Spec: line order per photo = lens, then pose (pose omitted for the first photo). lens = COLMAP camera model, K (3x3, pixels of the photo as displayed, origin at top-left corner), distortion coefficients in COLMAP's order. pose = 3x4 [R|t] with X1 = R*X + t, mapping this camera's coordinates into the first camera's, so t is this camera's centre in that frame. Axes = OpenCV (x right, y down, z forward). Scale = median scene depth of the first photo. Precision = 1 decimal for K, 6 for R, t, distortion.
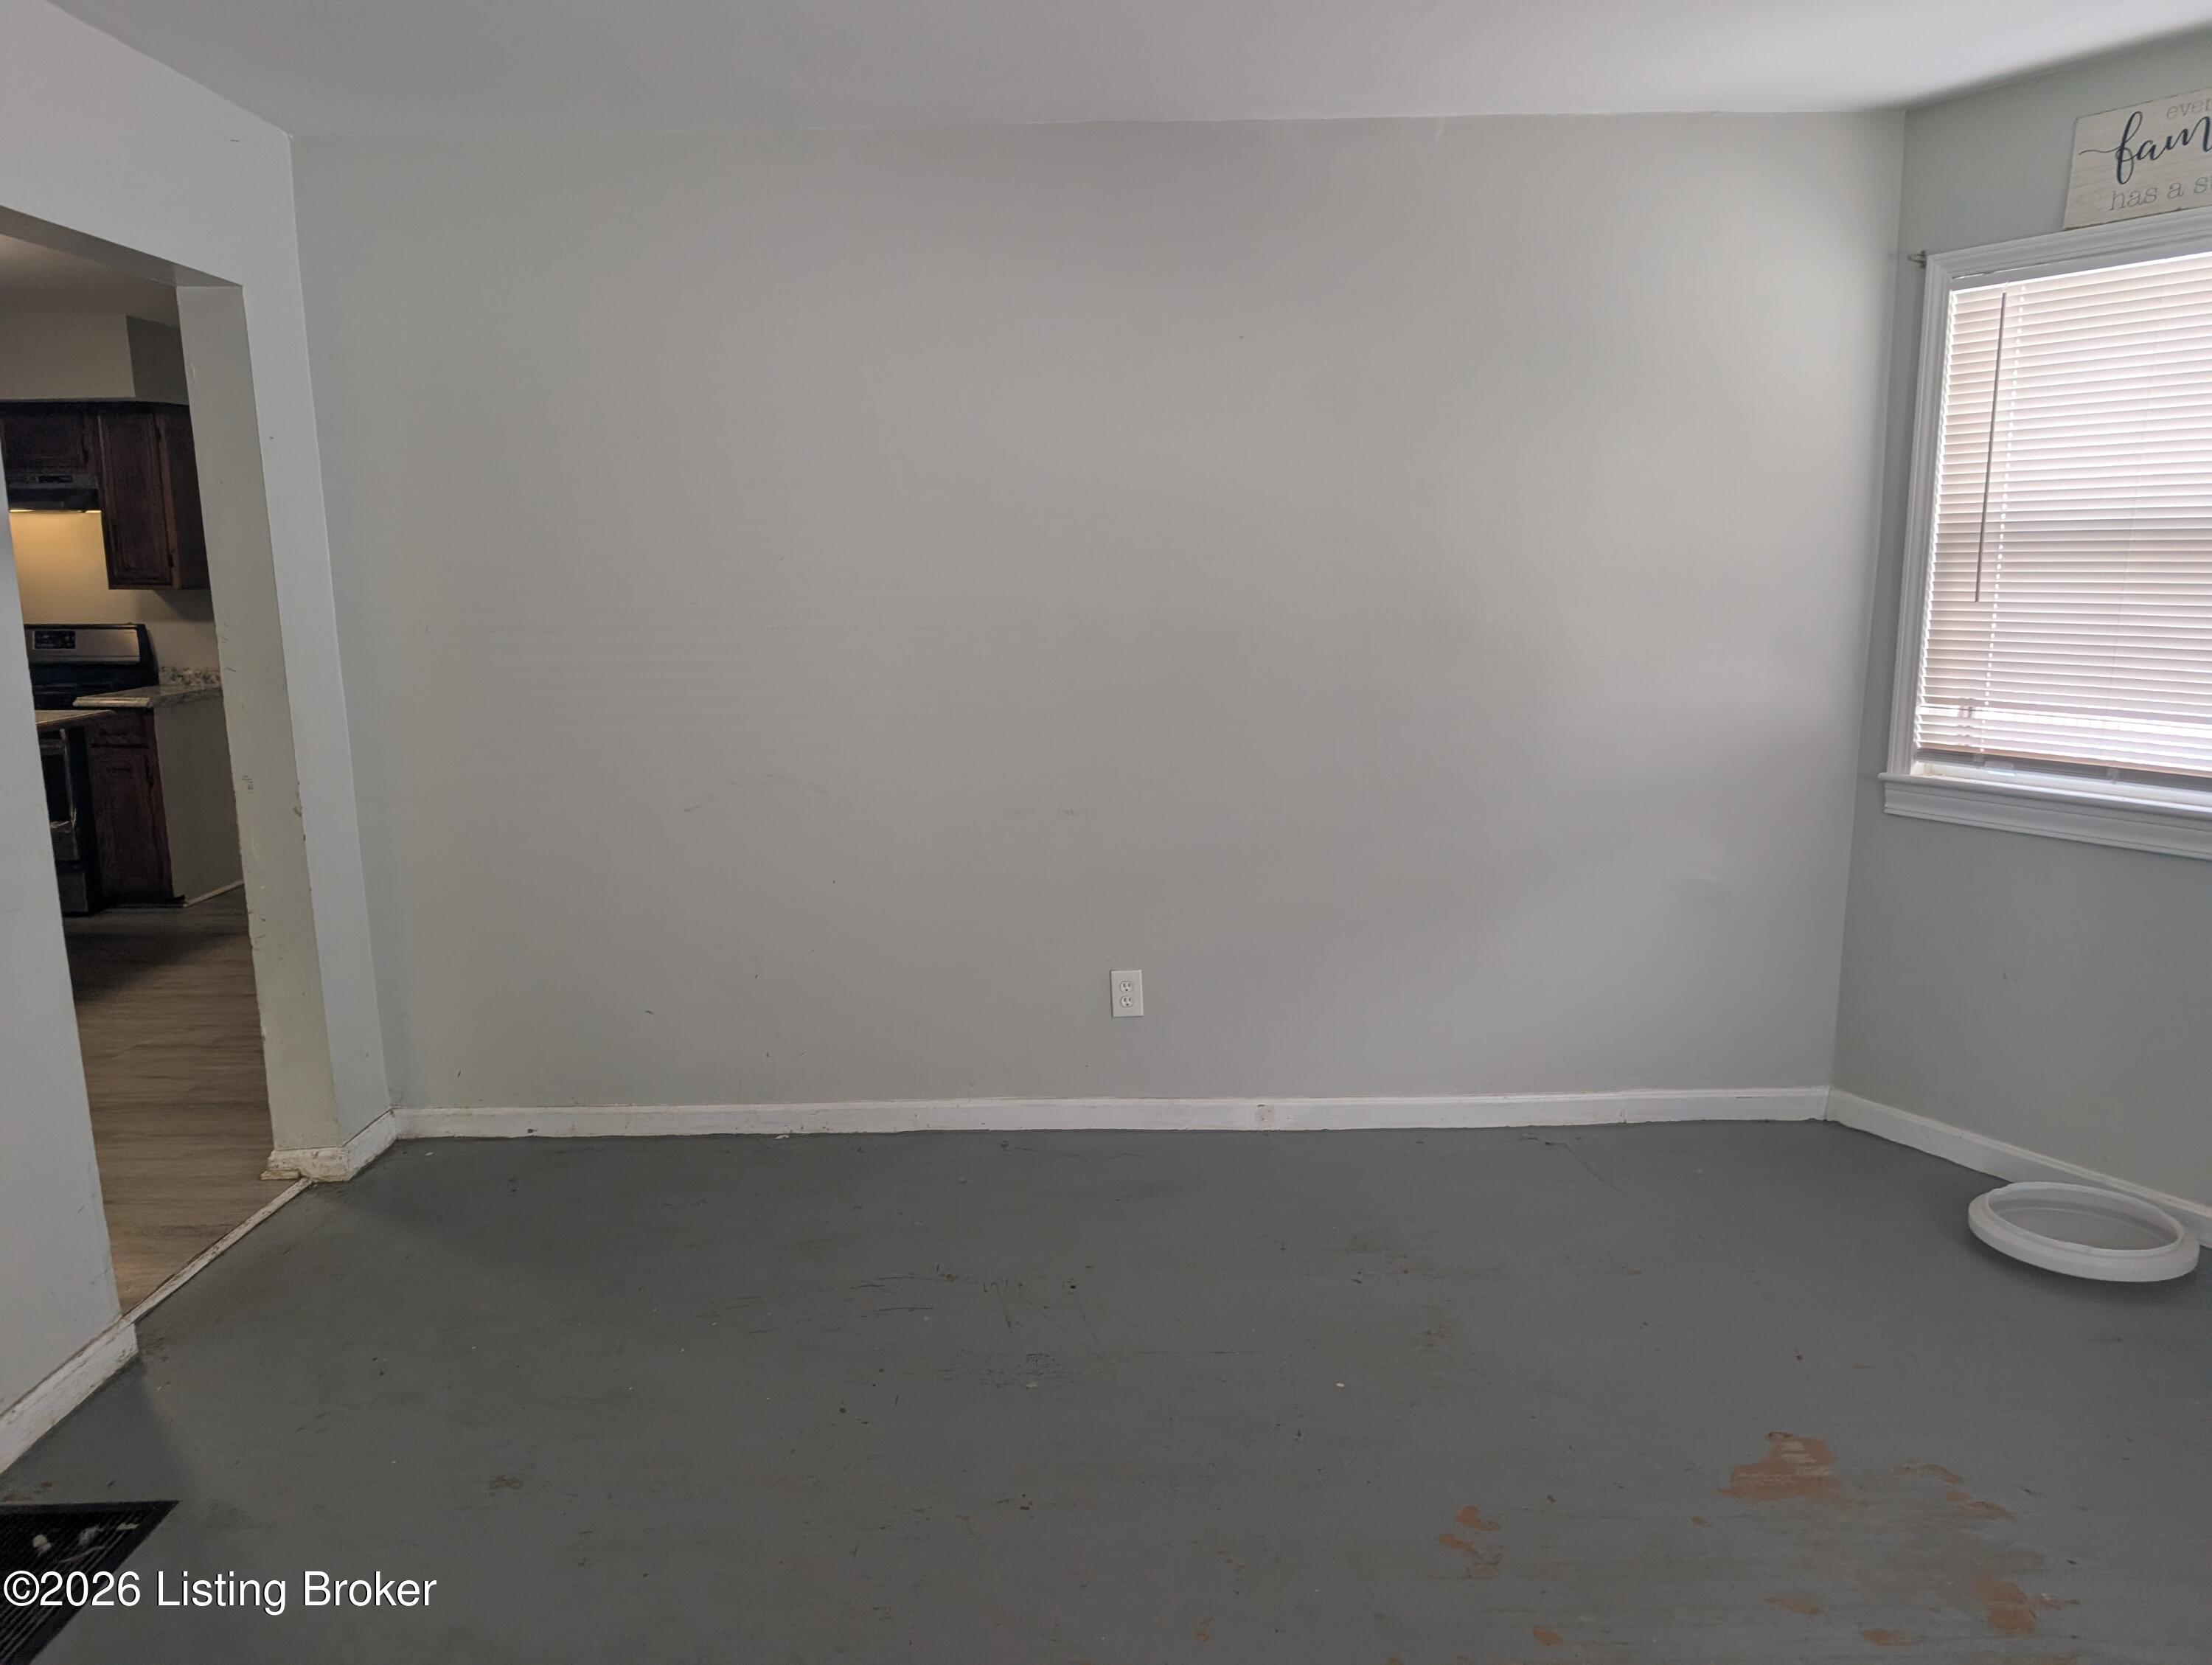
lens RADIAL K [[1585.4, 0, 1095.9], [0, 1585.4, 844.4], [0, 0, 1]] dist [0.010604, -0.005845]
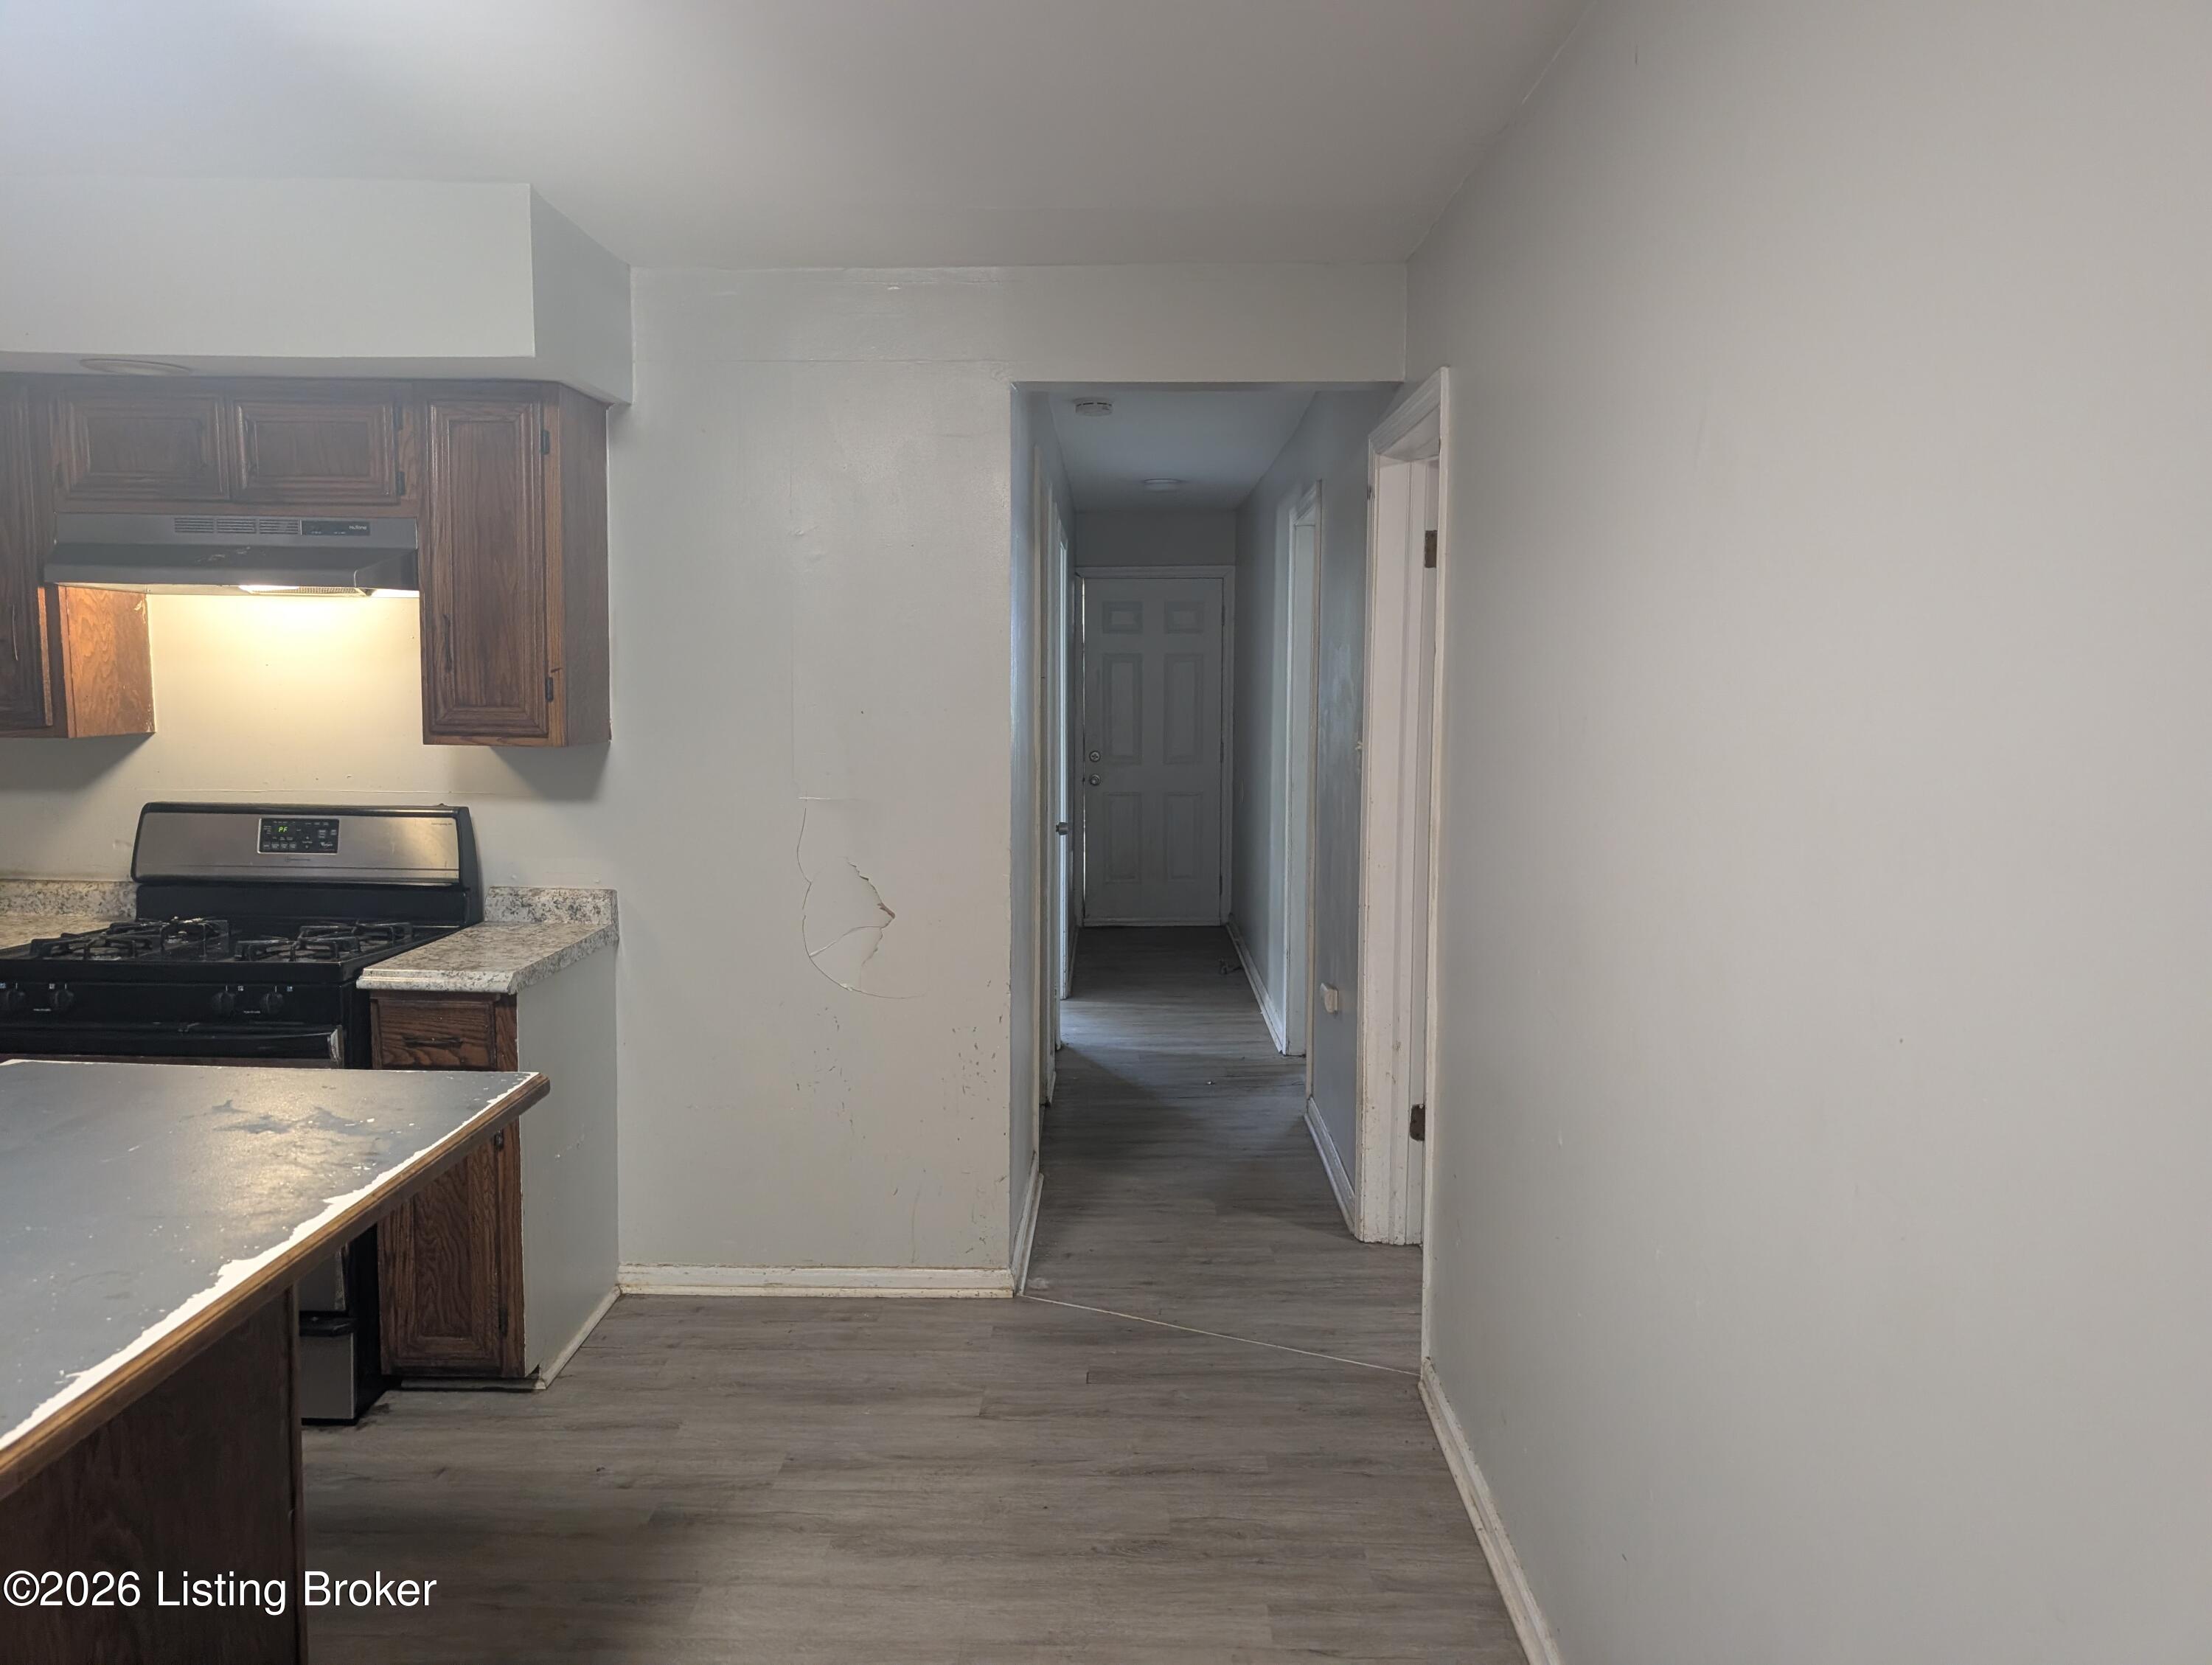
lens RADIAL K [[1585.4, 0, 1117.9], [0, 1585.4, 828.4], [0, 0, 1]] dist [0.010604, -0.005845]
pose [[0.999790, 0.014043, -0.014918, -0.387745], [-0.015294, 0.996063, -0.087324, -0.092066], [0.013632, 0.087534, 0.996068, 0.497100]]
